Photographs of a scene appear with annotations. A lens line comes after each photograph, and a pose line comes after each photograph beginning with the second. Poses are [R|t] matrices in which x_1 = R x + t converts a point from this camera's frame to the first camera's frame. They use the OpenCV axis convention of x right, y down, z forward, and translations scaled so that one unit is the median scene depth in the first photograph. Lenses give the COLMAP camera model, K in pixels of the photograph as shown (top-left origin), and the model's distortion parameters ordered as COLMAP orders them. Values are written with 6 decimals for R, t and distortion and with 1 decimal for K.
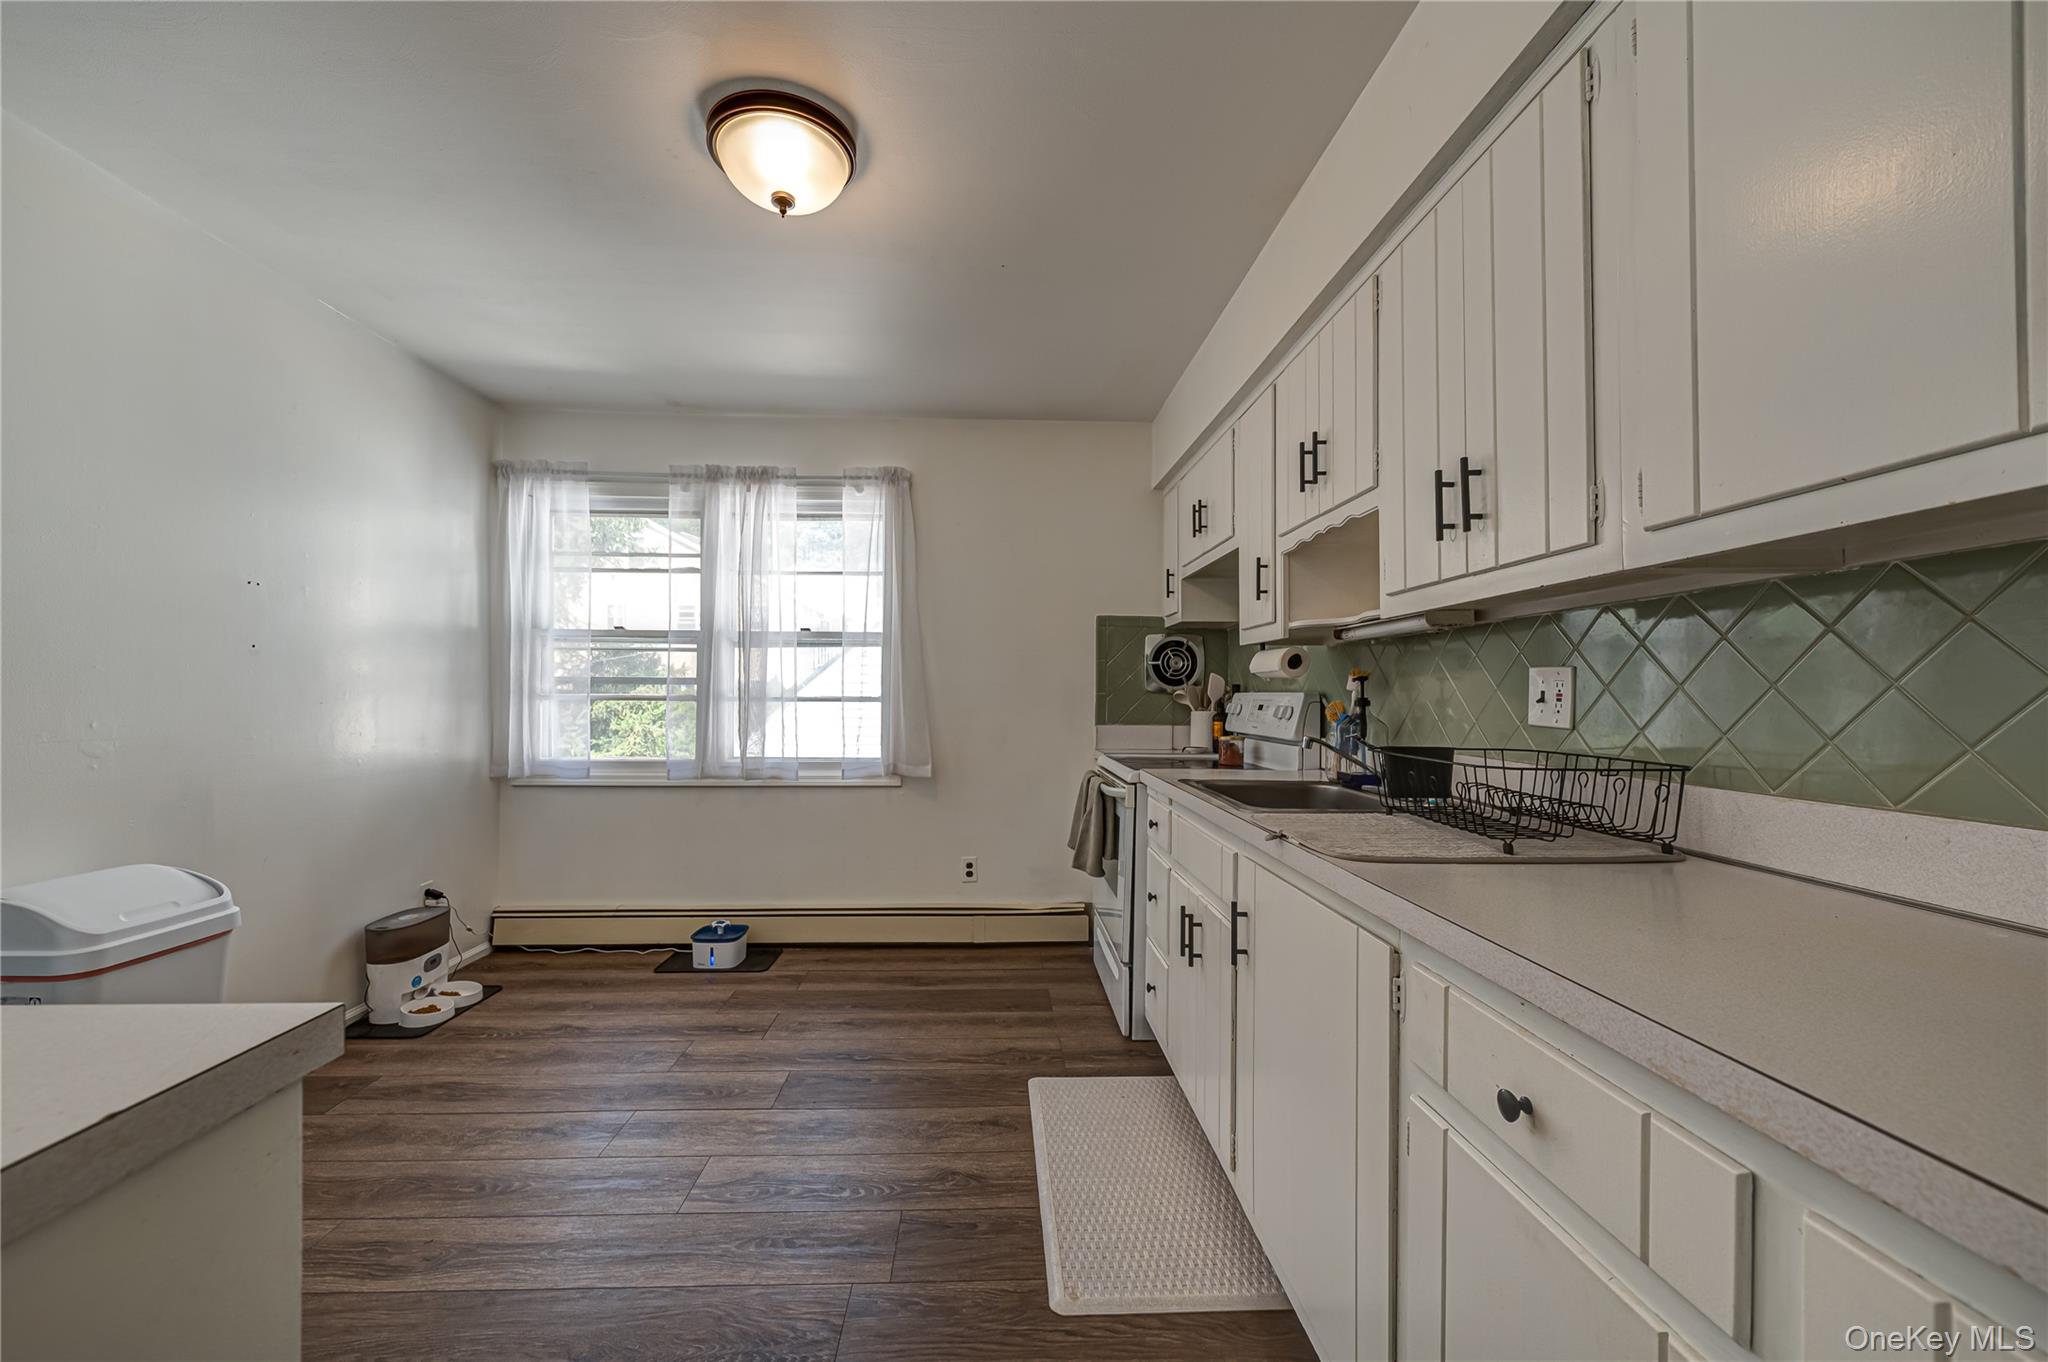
lens RADIAL K [[798.1, 0, 1024.0], [0, 798.1, 693.0], [0, 0, 1]] dist [0.001239, 0.000136]
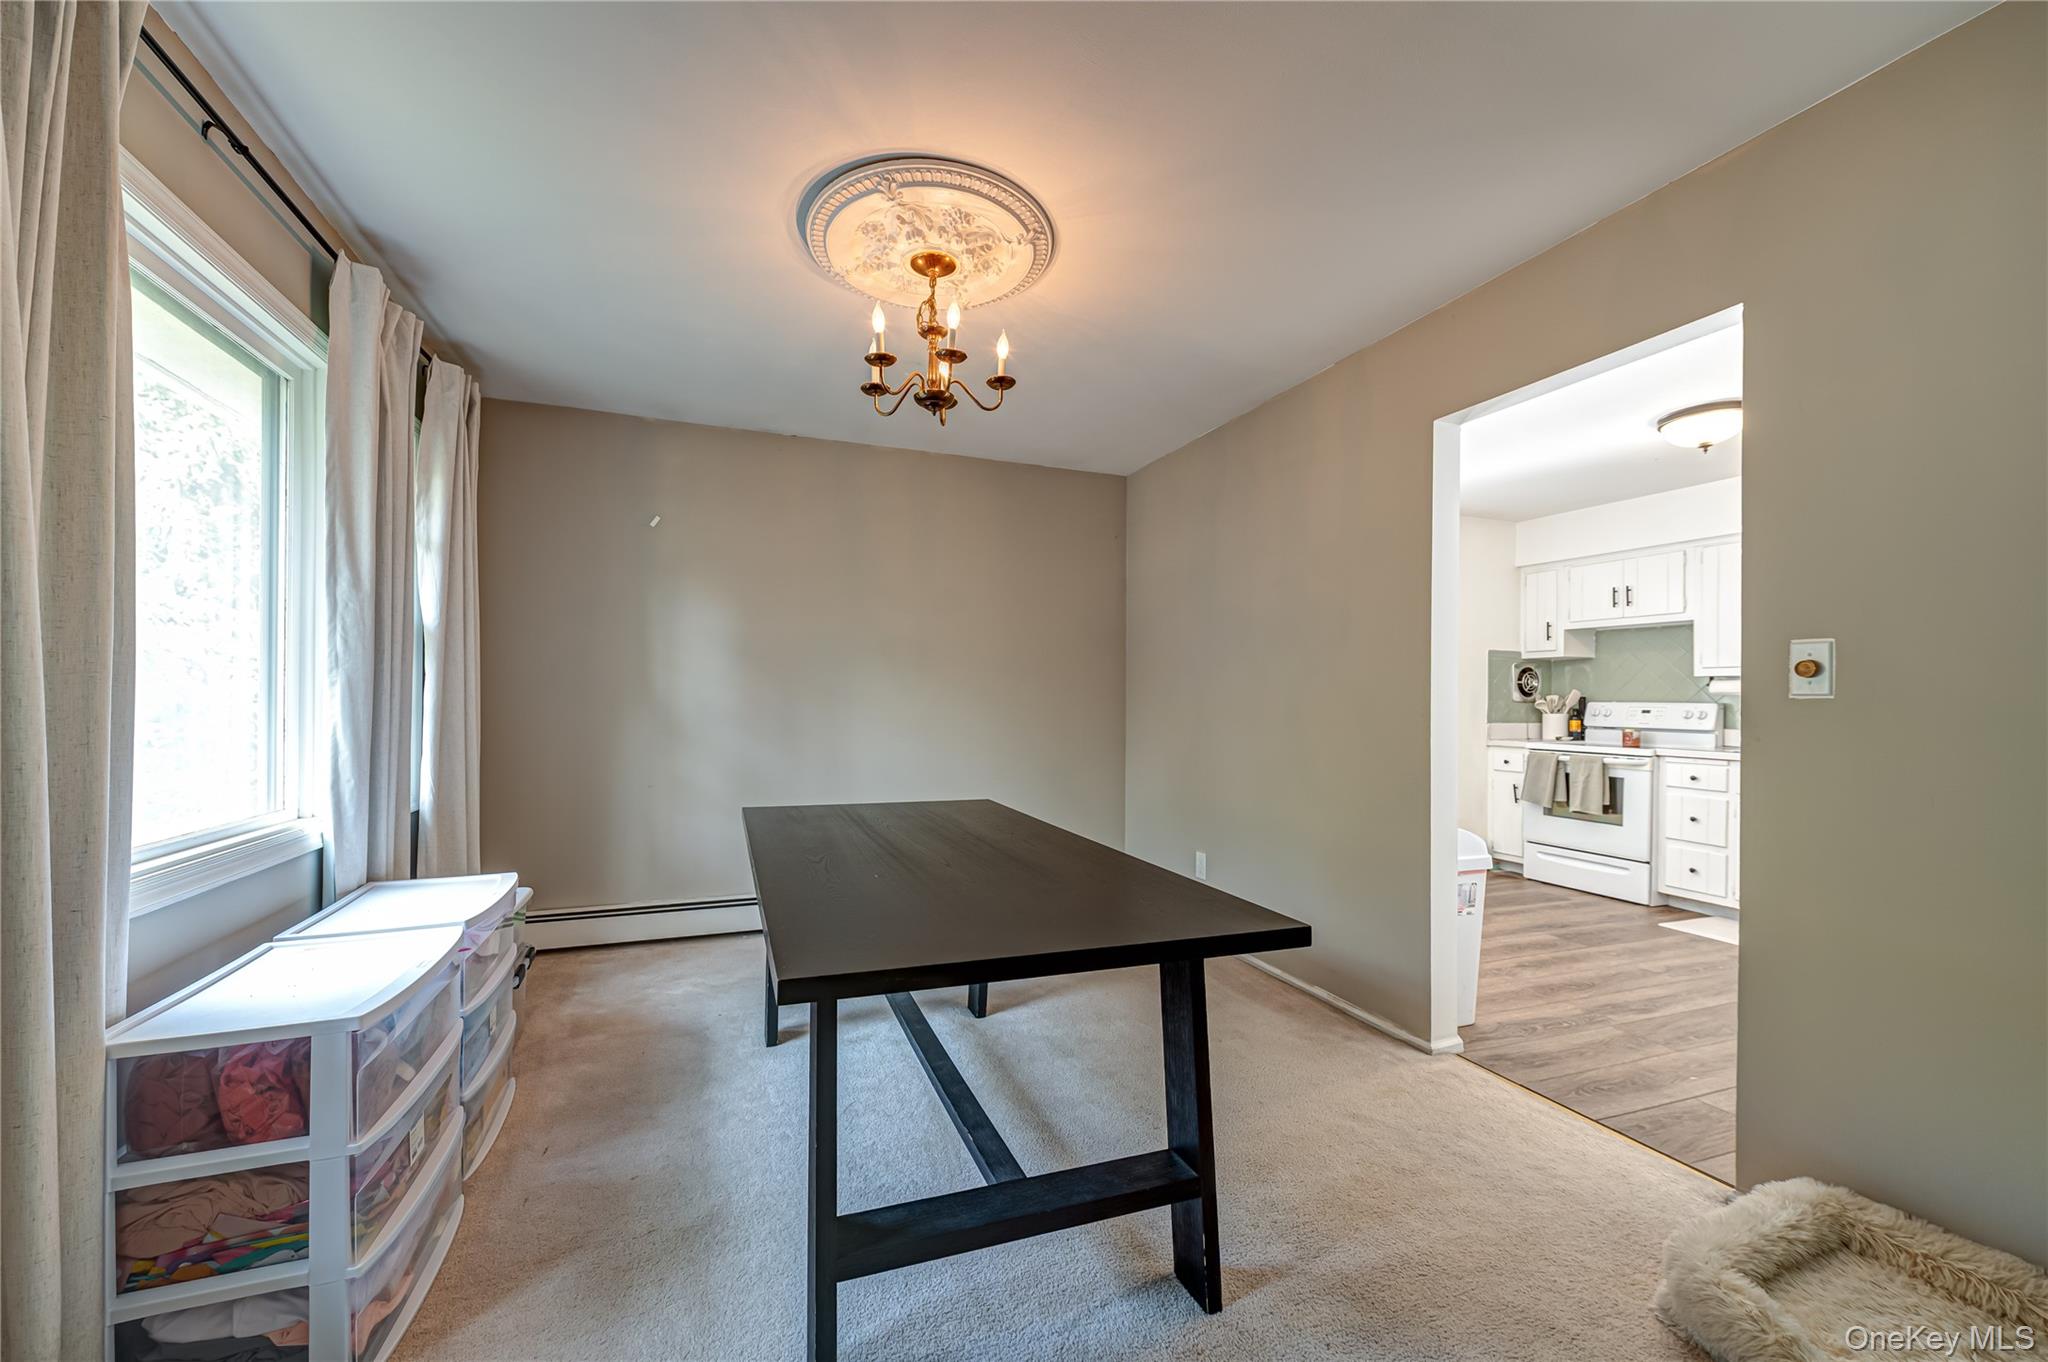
lens RADIAL K [[798.1, 0, 1024.0], [0, 798.1, 693.0], [0, 0, 1]] dist [0.001239, 0.000136]
pose [[0.949137, 0.006109, 0.314804, -1.746541], [-0.005358, 0.999980, -0.003252, -0.009746], [-0.314817, 0.001400, 0.949151, -0.211668]]
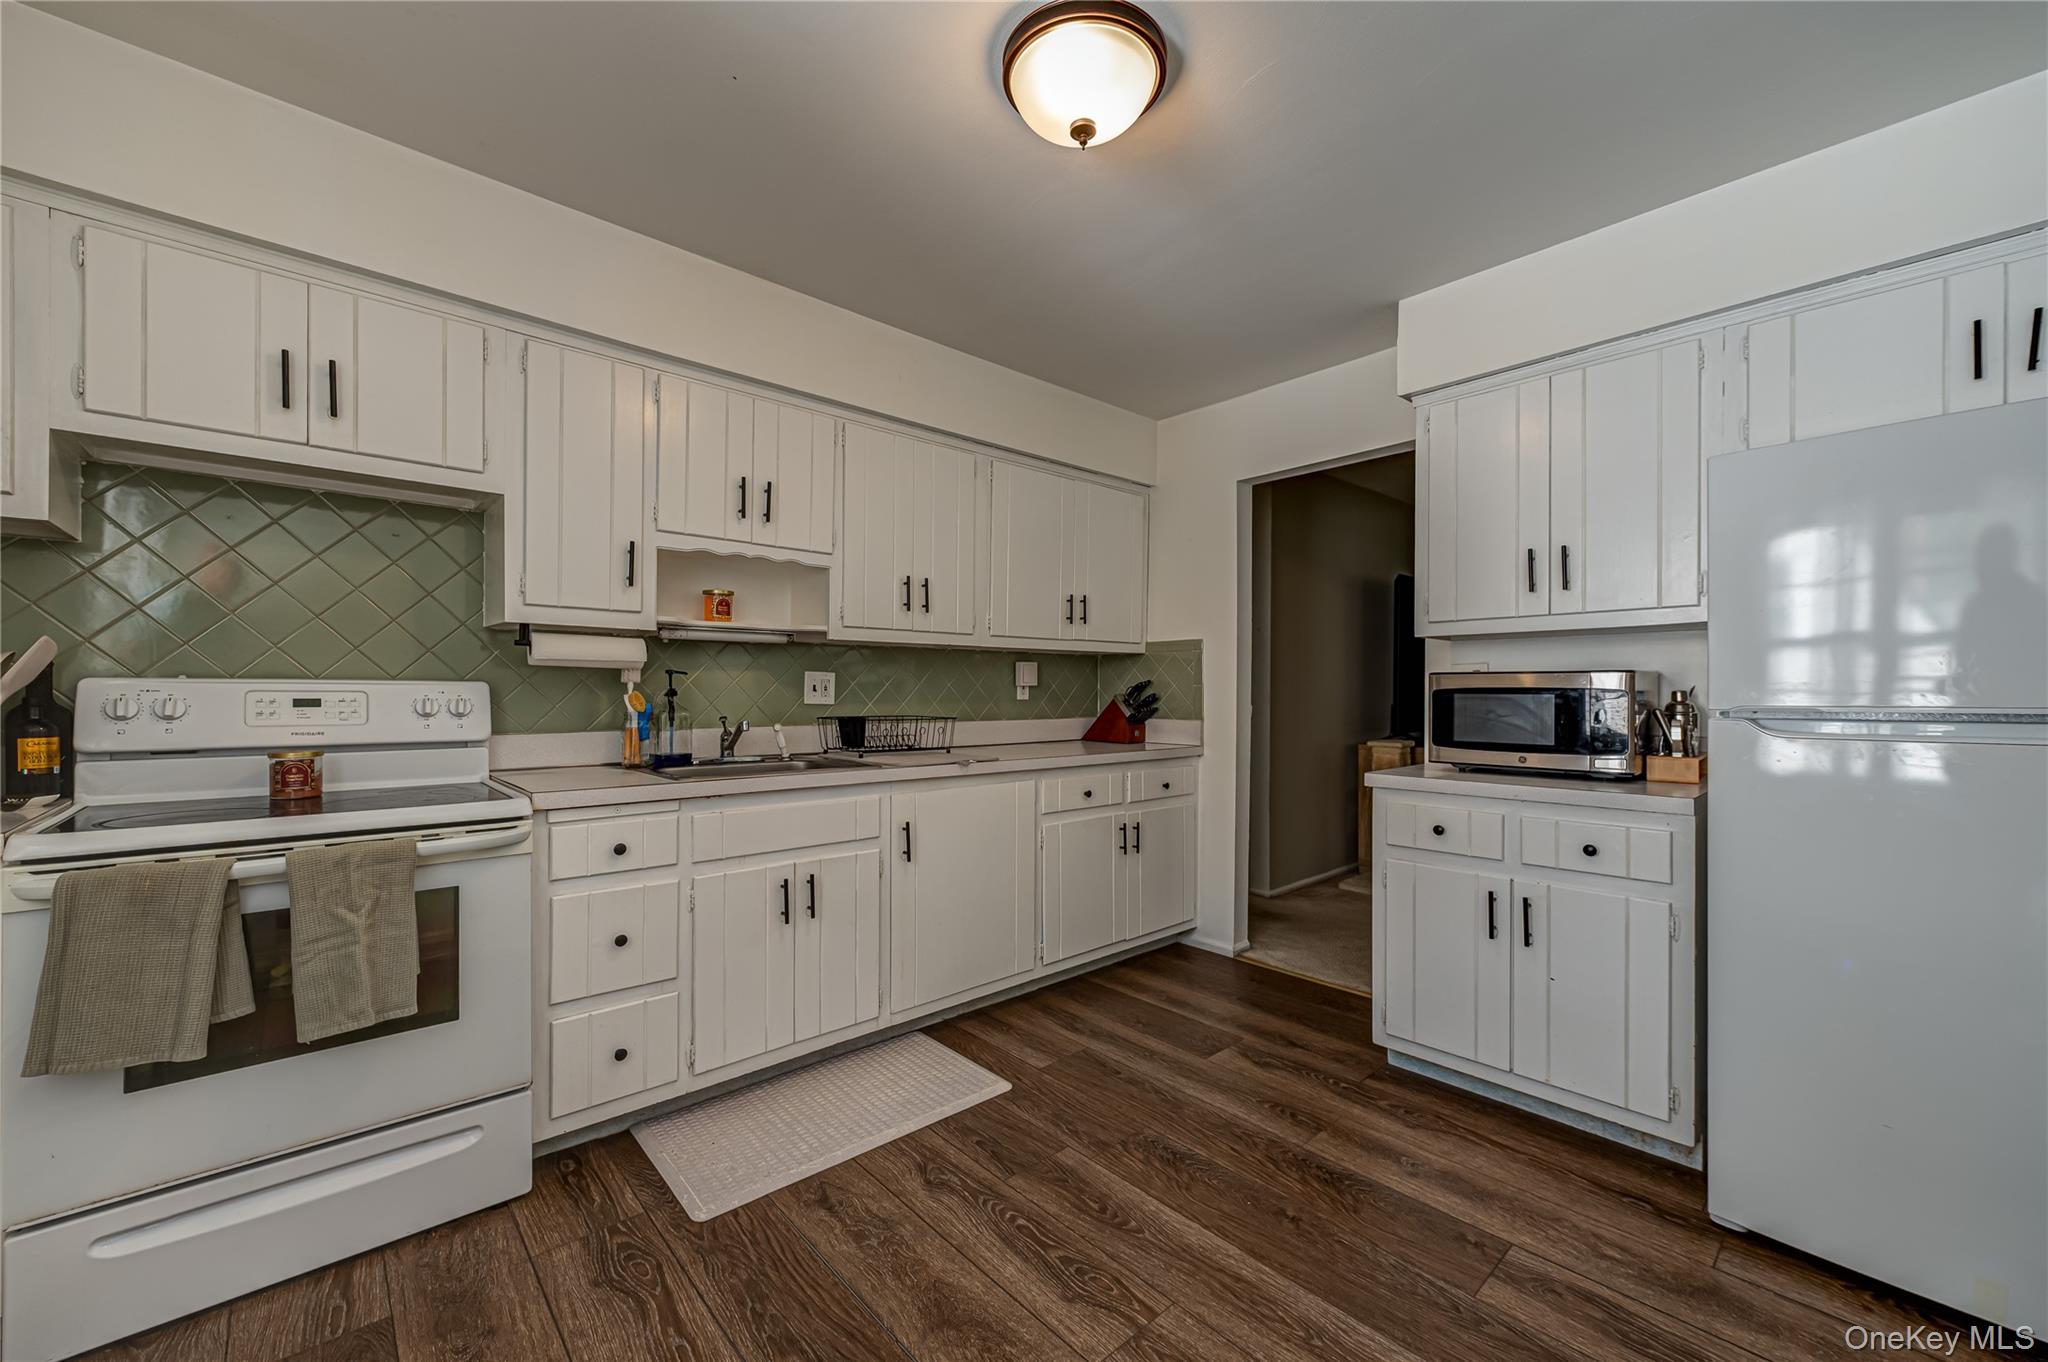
lens RADIAL K [[798.1, 0, 1024.0], [0, 798.1, 693.0], [0, 0, 1]] dist [0.001239, 0.000136]
pose [[-0.633522, -0.007695, 0.773686, -0.681900], [-0.008954, 0.999956, 0.002614, 0.004353], [-0.773672, -0.005272, -0.633564, 1.151312]]
